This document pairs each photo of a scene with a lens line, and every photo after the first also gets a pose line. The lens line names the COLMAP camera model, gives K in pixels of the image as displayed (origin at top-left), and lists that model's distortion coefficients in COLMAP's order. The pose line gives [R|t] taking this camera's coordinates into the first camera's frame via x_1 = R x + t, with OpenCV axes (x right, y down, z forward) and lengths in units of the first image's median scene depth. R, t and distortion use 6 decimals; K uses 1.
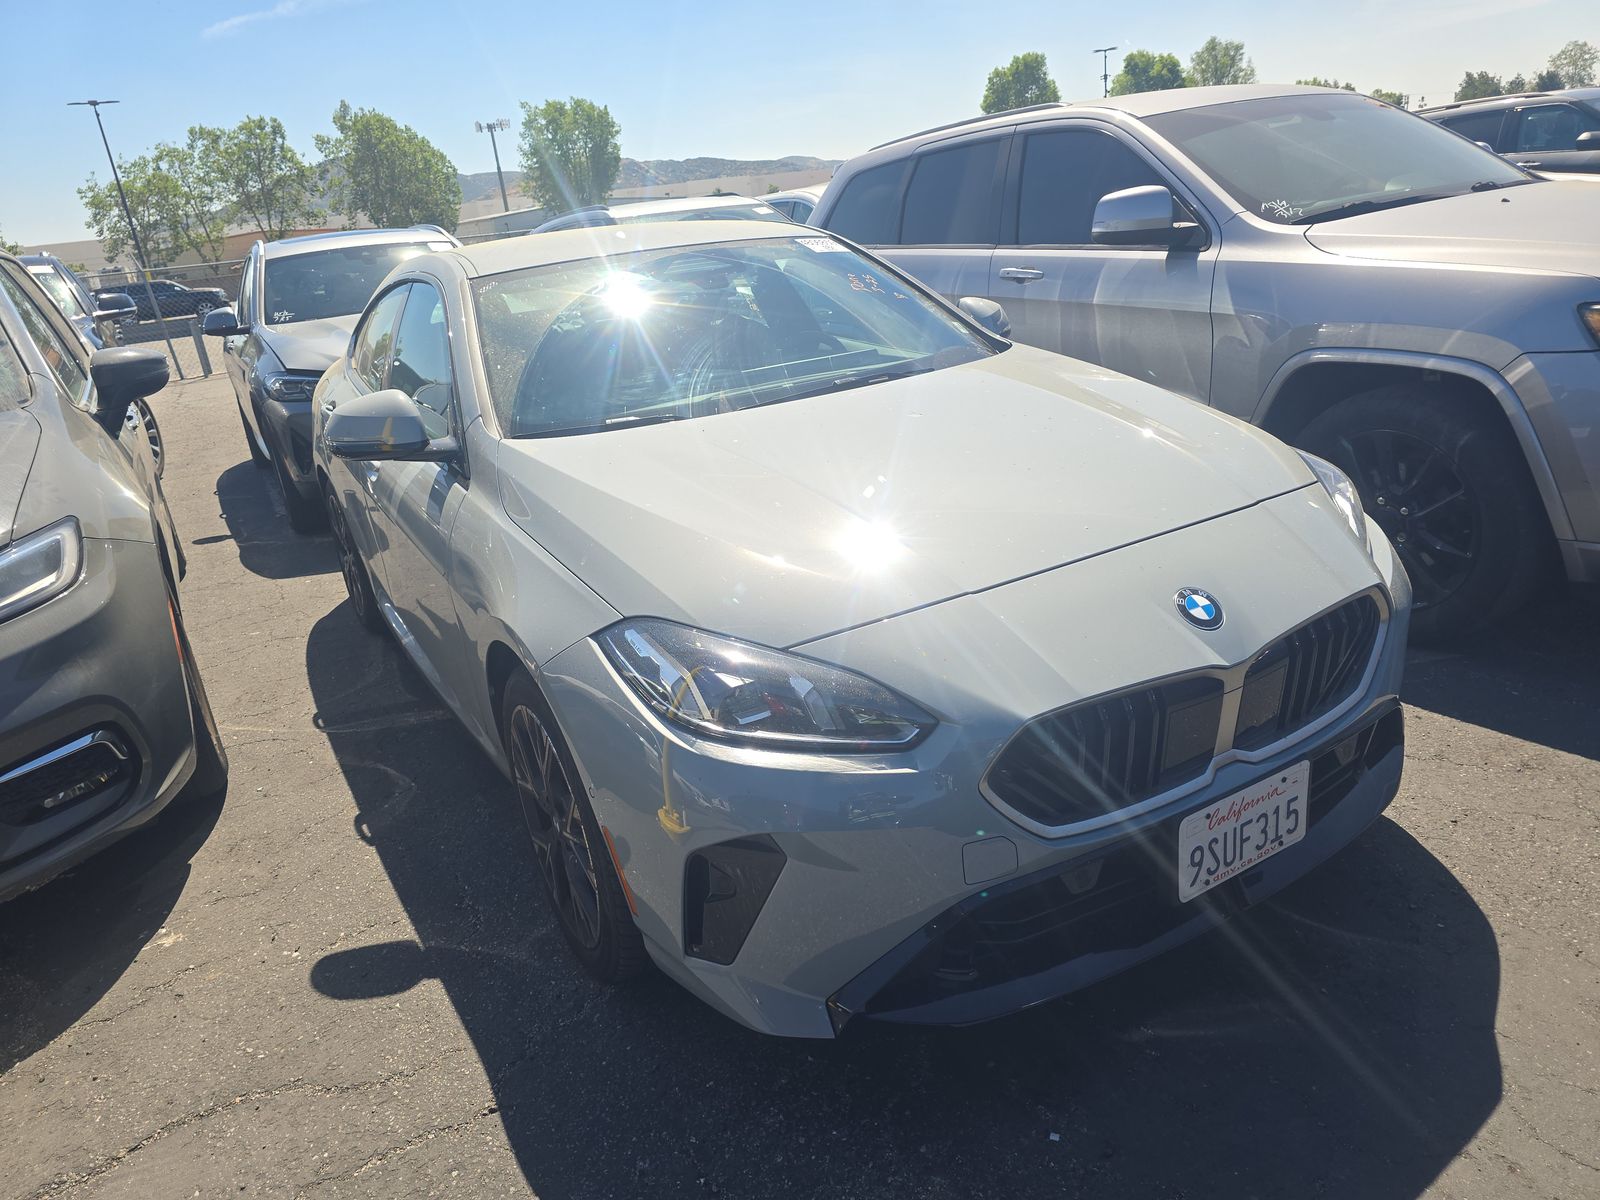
lens RADIAL K [[1071.0, 0, 801.7], [0, 1071.0, 601.7], [0, 0, 1]] dist [0.033501, -0.033260]
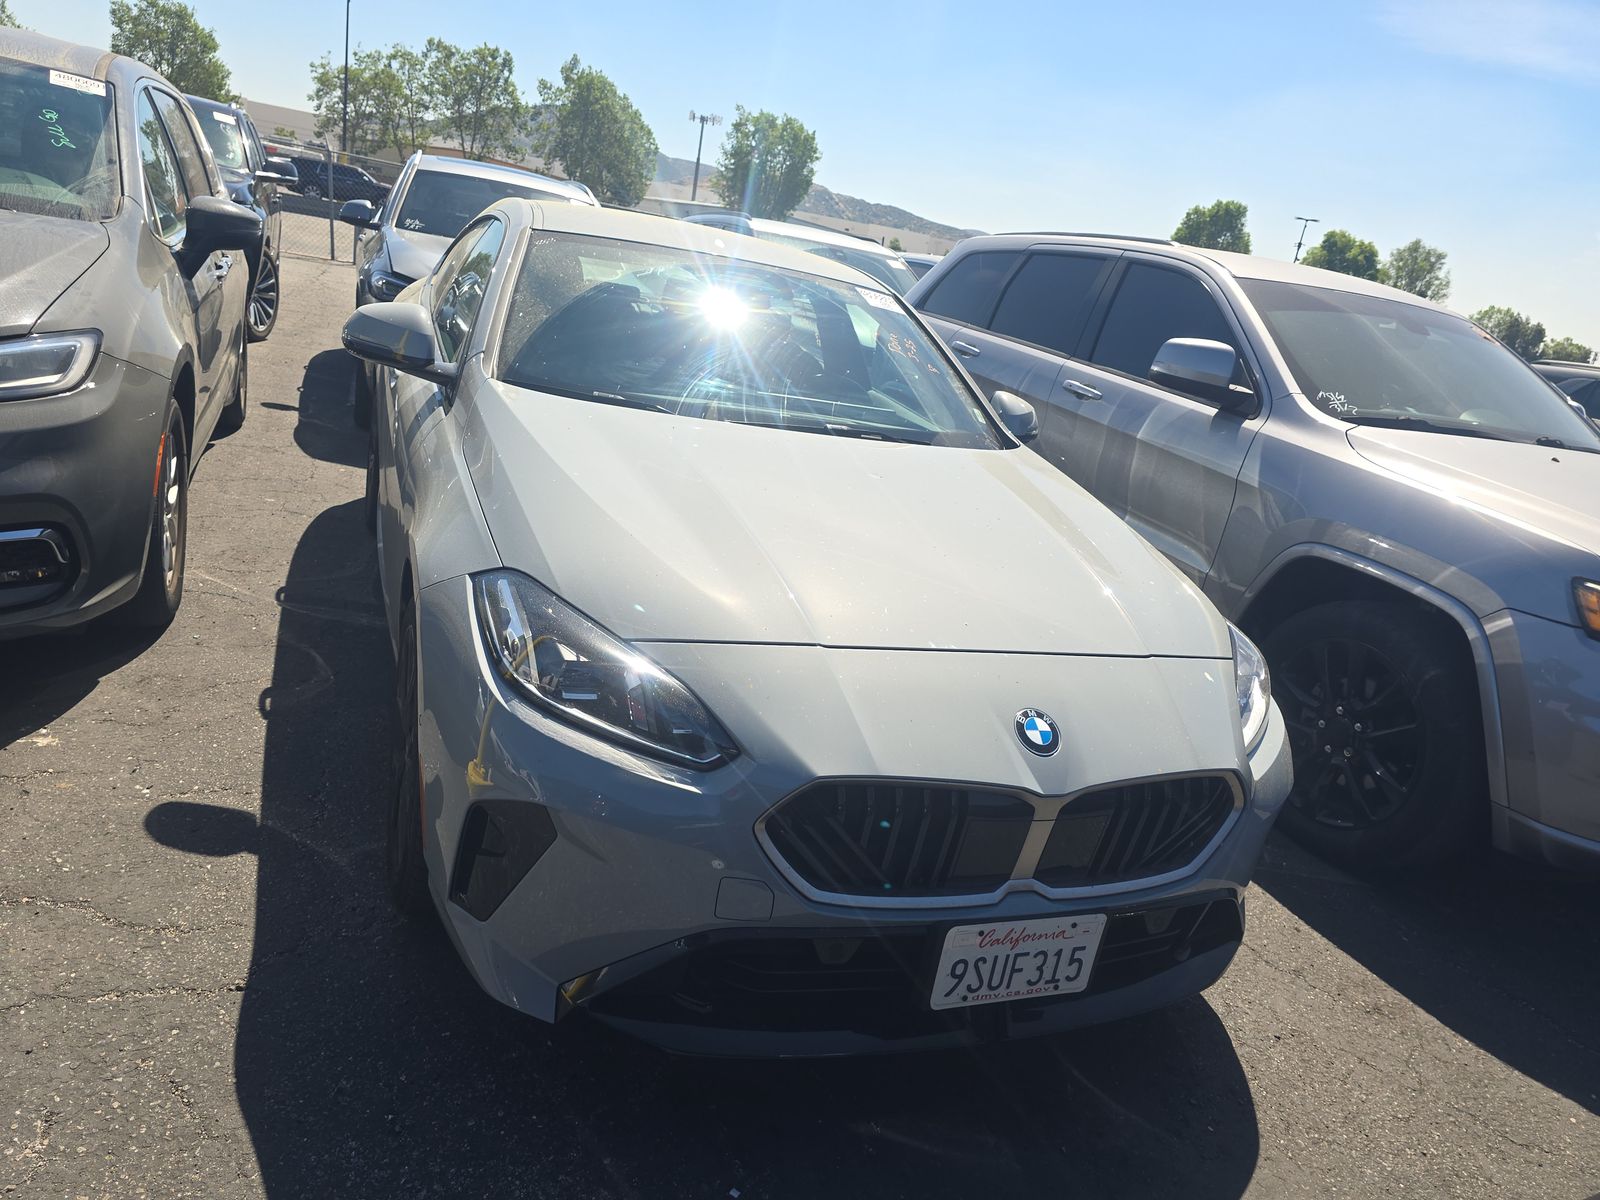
lens RADIAL K [[1071.0, 0, 800.8], [0, 1071.0, 601.6], [0, 0, 1]] dist [0.033501, -0.033260]
pose [[0.949899, 0.307472, -0.056145, 0.119496], [-0.309453, 0.950420, -0.030659, -0.006946], [0.043935, 0.046497, 0.997952, -0.010093]]
